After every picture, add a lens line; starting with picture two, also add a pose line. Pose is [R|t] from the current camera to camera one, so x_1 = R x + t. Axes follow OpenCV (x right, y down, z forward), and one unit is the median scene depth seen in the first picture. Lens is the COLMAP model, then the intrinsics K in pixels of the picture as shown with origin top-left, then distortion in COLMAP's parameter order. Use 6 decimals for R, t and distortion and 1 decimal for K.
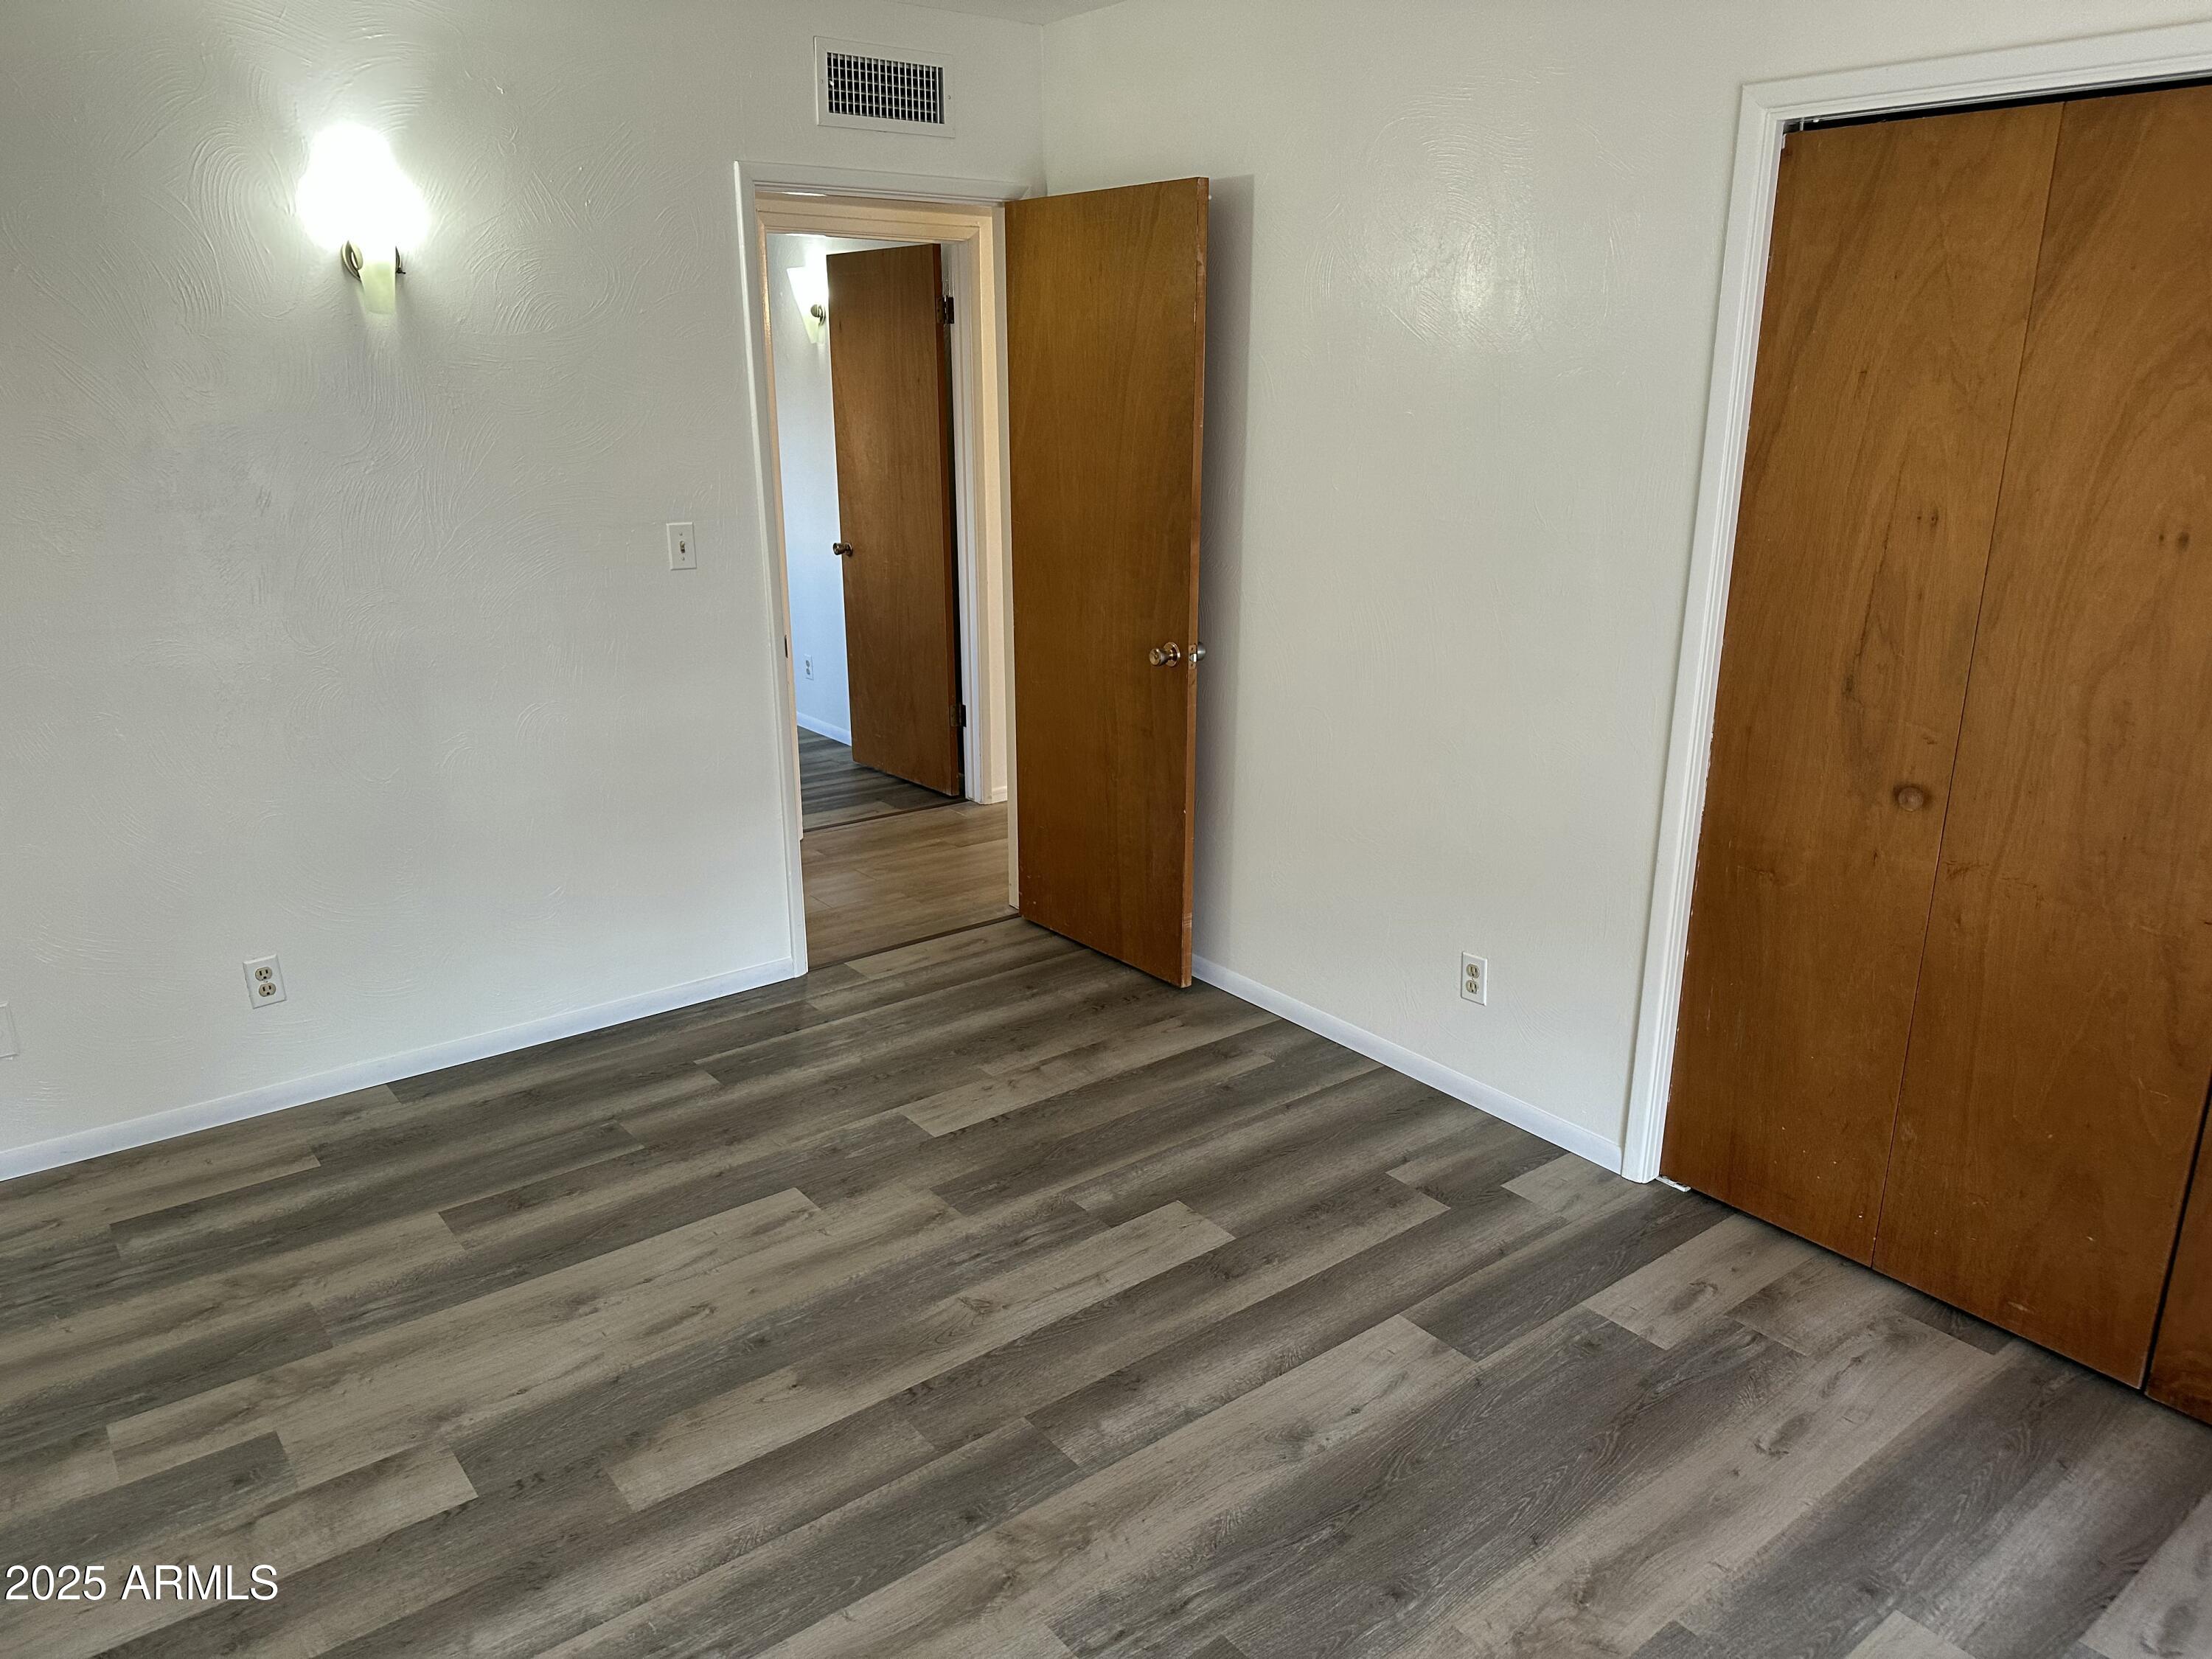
lens RADIAL K [[1565.7, 0, 1106.9], [0, 1565.7, 832.1], [0, 0, 1]] dist [-0.010684, -0.007856]
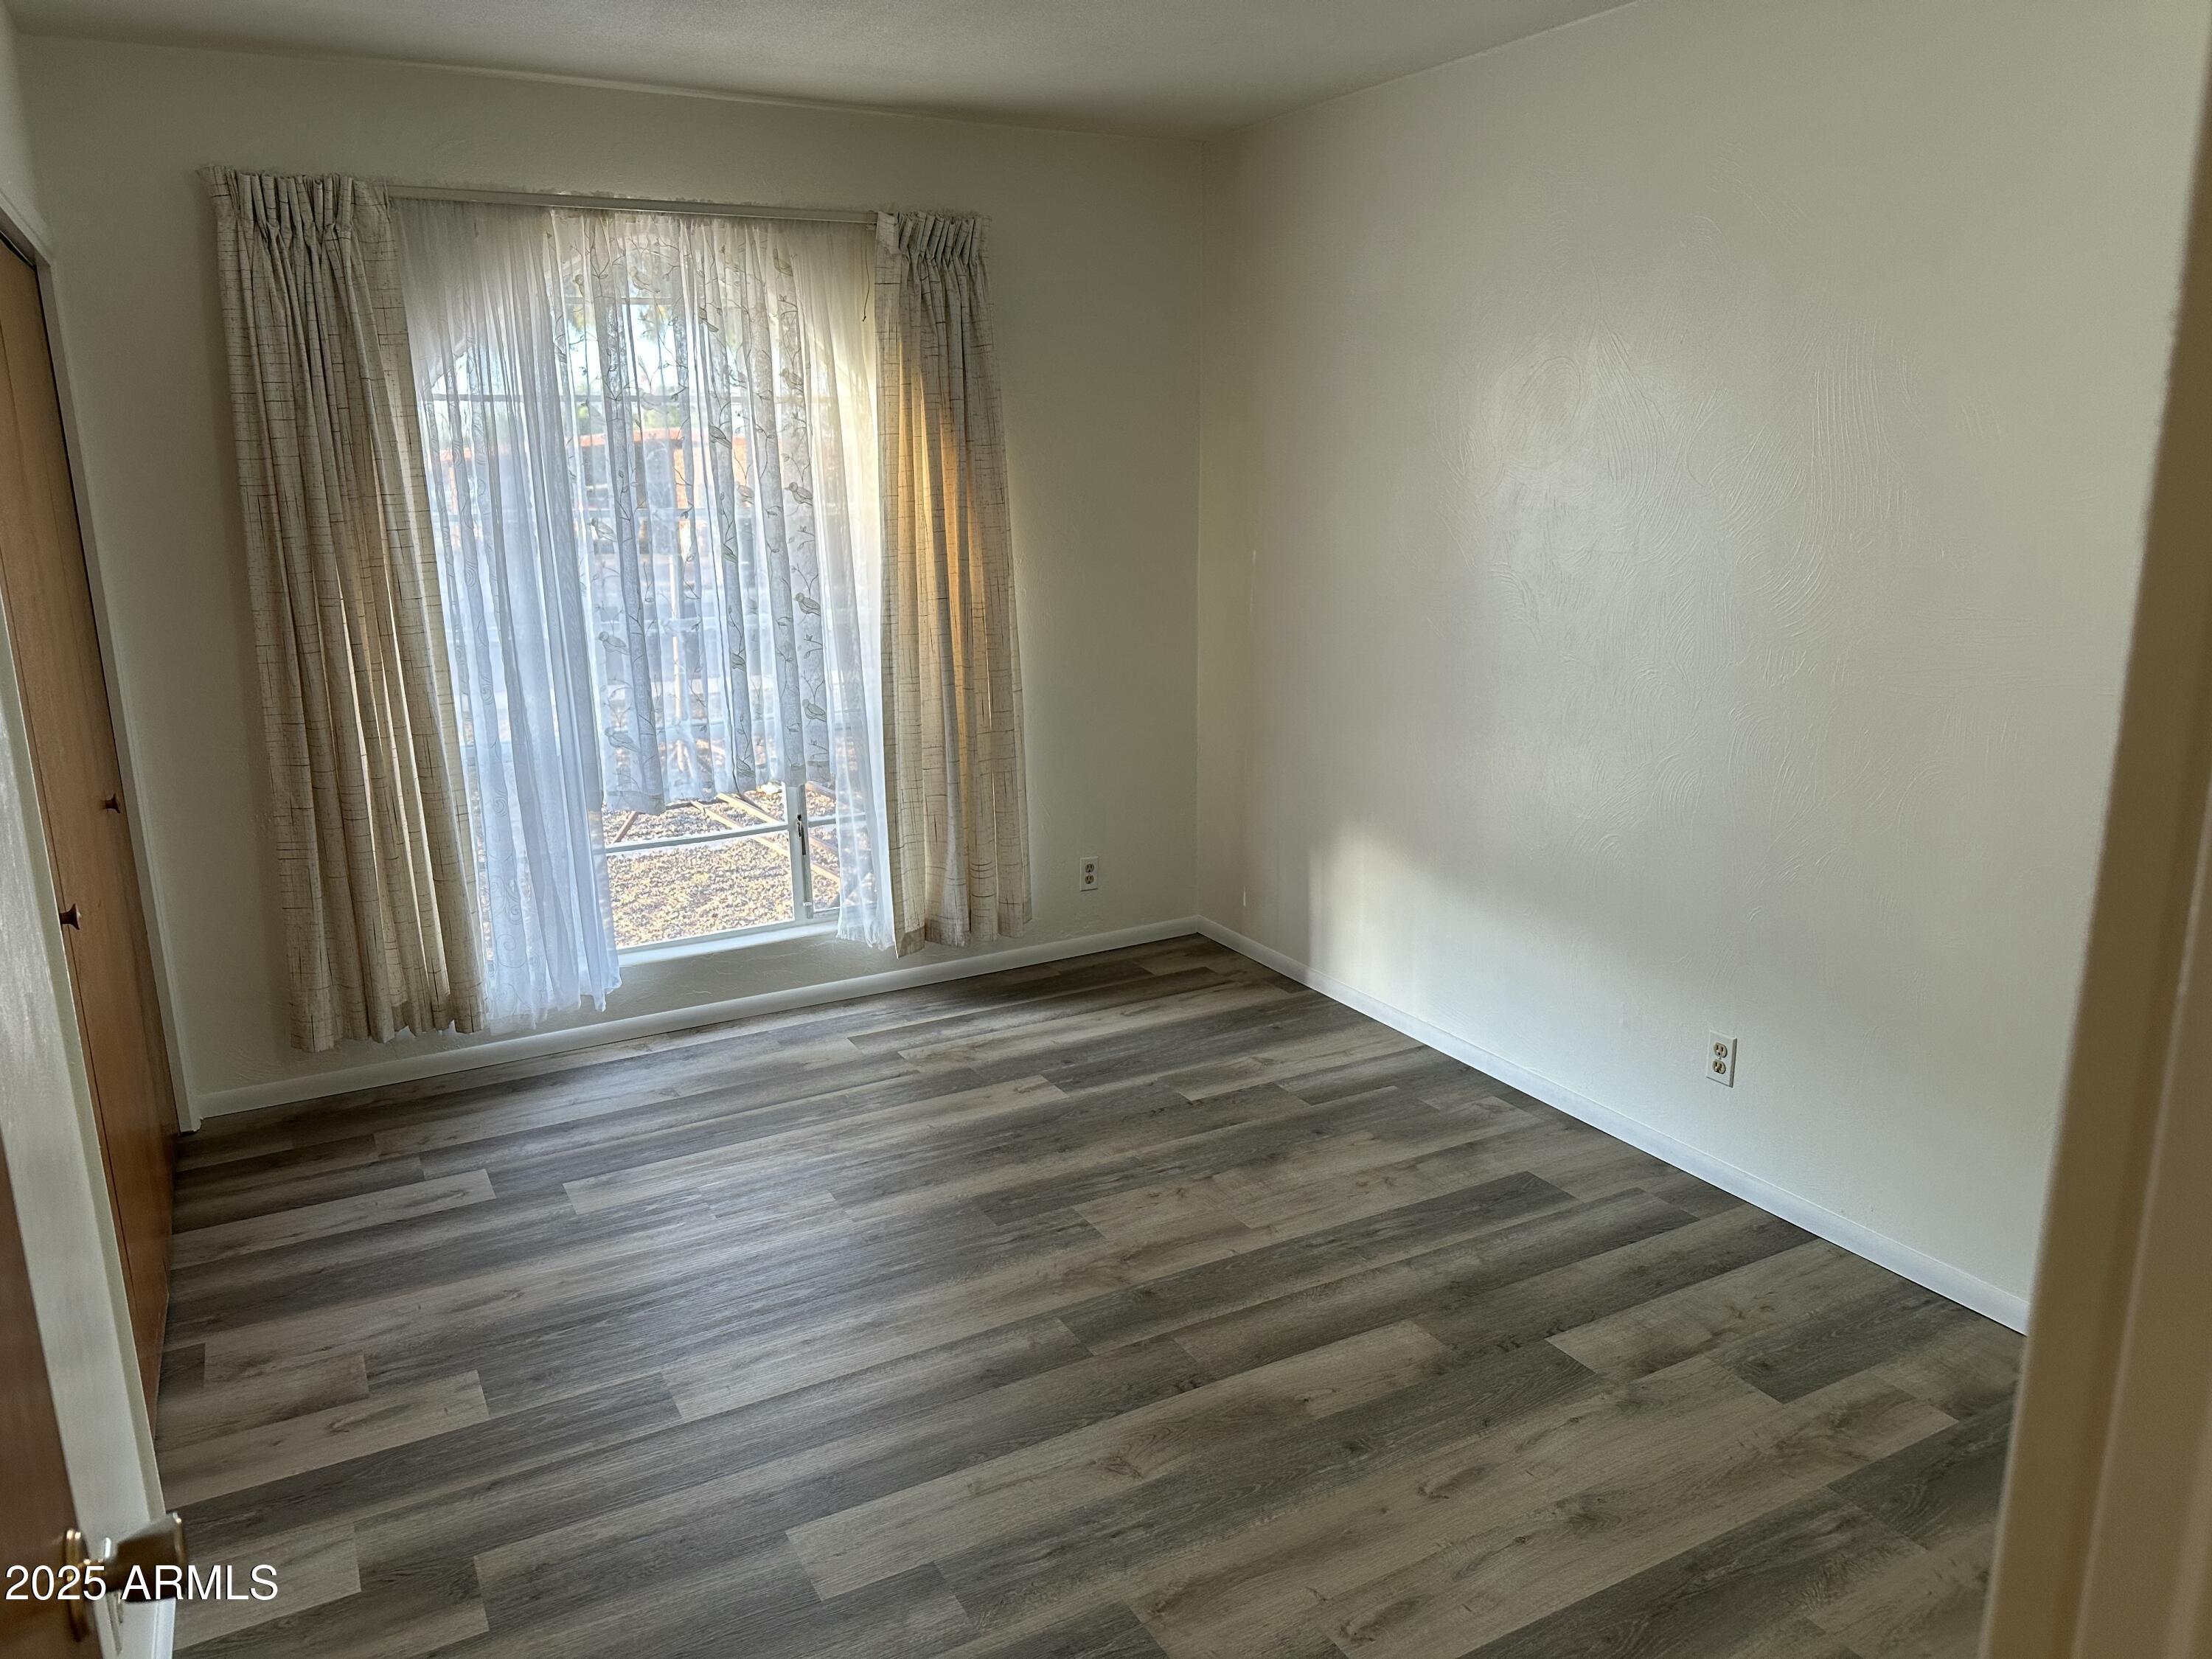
lens RADIAL K [[1565.7, 0, 1107.3], [0, 1565.7, 830.5], [0, 0, 1]] dist [-0.010684, -0.007856]
pose [[-0.987093, -0.028110, 0.157660, -0.223524], [0.054512, 0.866710, 0.495826, -0.499564], [-0.150583, 0.498021, -0.853991, 1.728053]]
